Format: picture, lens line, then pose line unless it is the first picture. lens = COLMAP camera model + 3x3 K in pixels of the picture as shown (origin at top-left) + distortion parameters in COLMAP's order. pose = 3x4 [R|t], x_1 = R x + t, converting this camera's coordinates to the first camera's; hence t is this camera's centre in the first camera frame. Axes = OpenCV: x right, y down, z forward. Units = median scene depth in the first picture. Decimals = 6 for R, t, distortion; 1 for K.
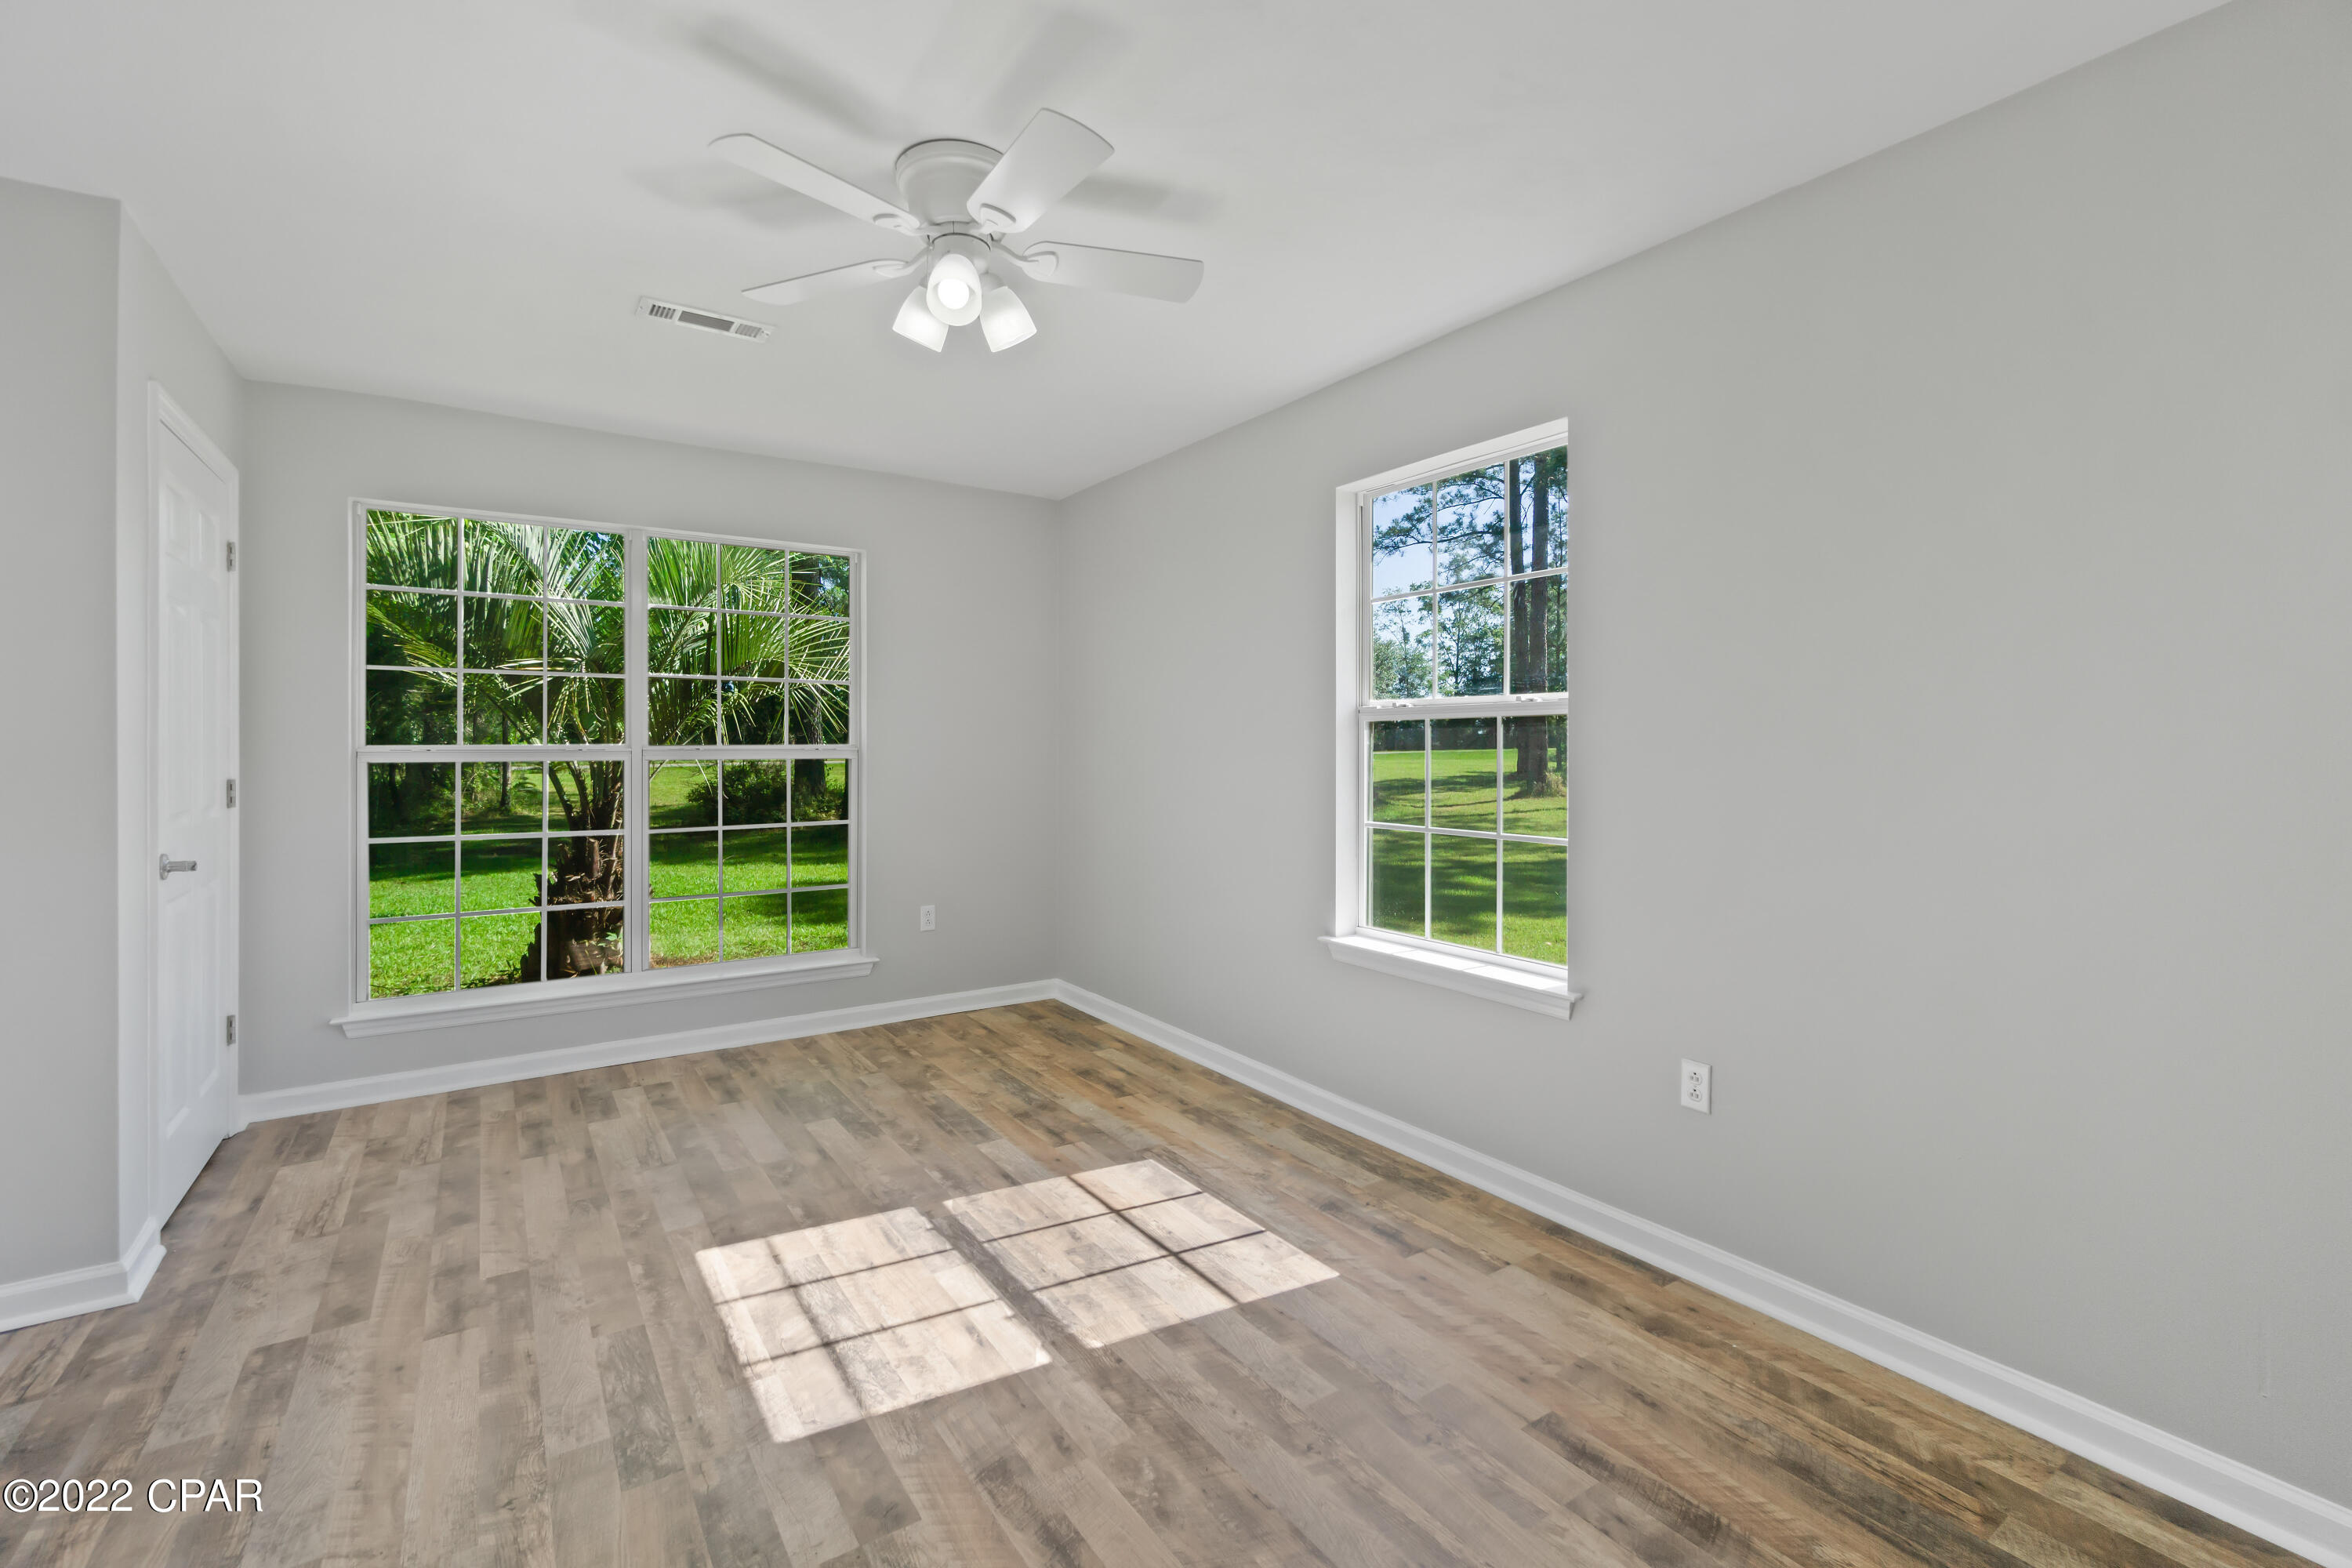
lens RADIAL K [[1014.2, 0, 1166.9], [0, 1014.2, 776.3], [0, 0, 1]] dist [-0.001720, -0.000021]
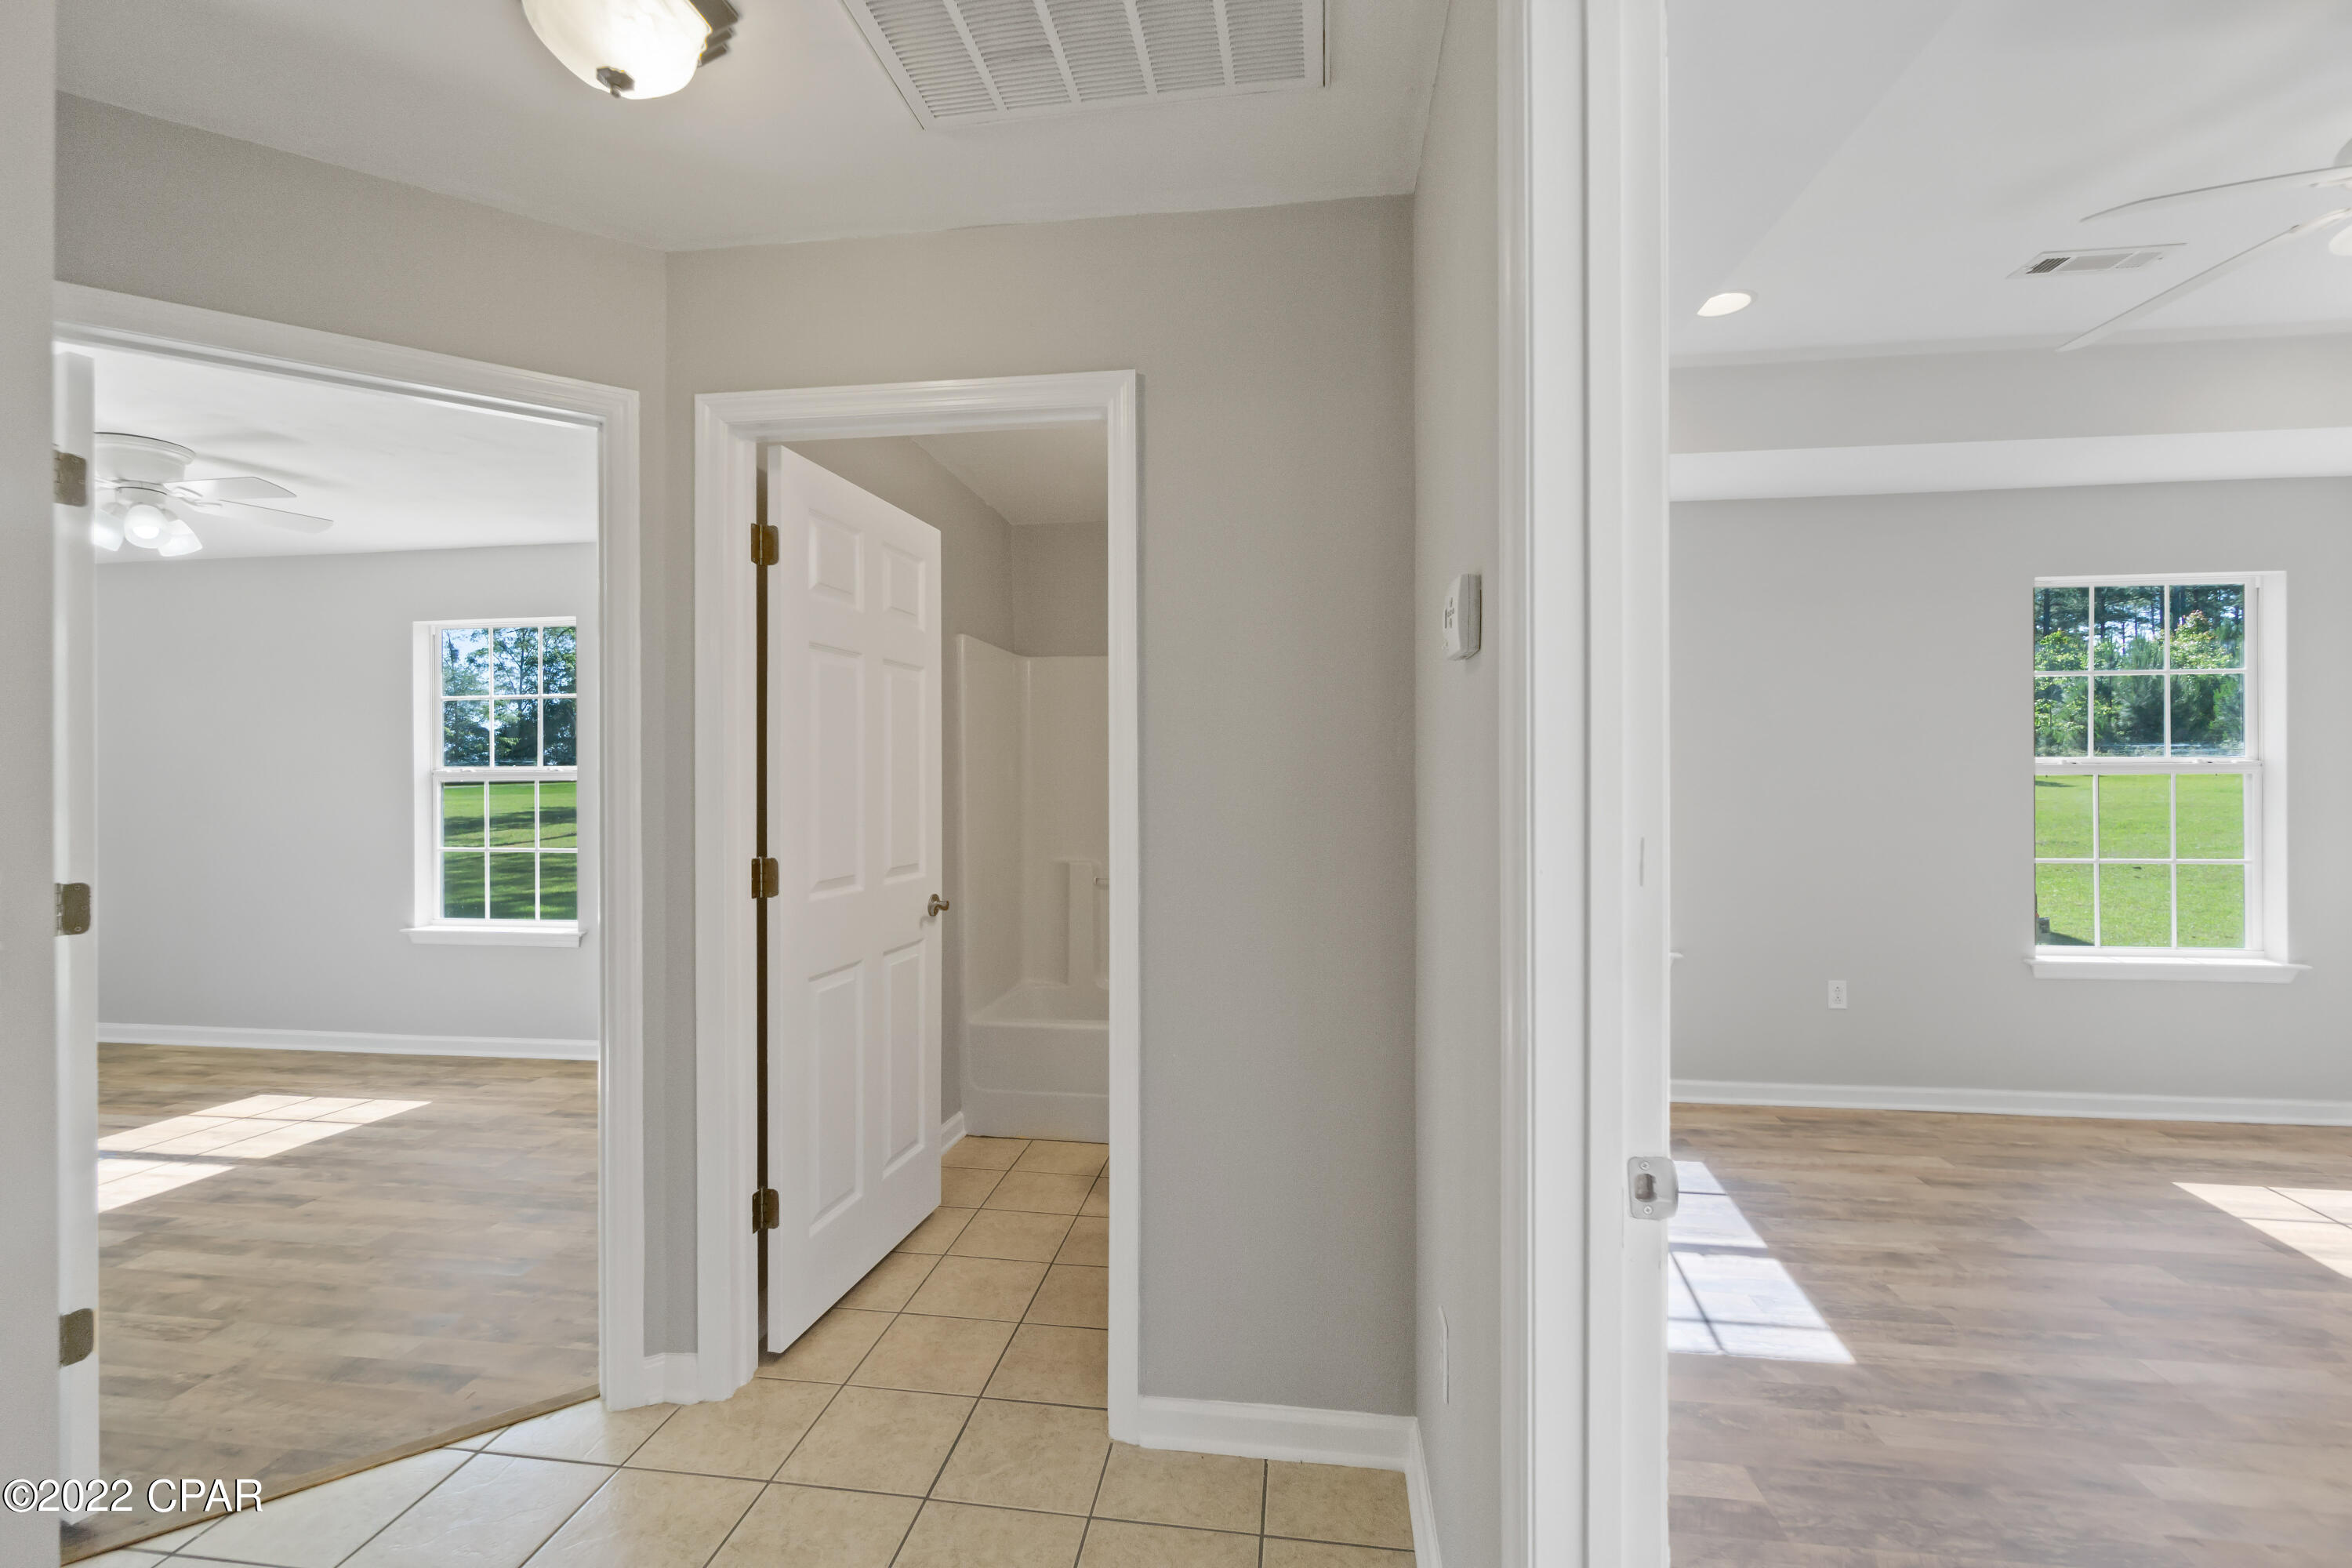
lens RADIAL K [[1014.2, 0, 1166.9], [0, 1014.2, 776.3], [0, 0, 1]] dist [-0.001720, -0.000021]
pose [[0.663944, -0.002283, 0.747779, -0.232314], [0.024913, 0.999508, -0.019068, -0.006063], [-0.747367, 0.031289, 0.663674, -0.891555]]
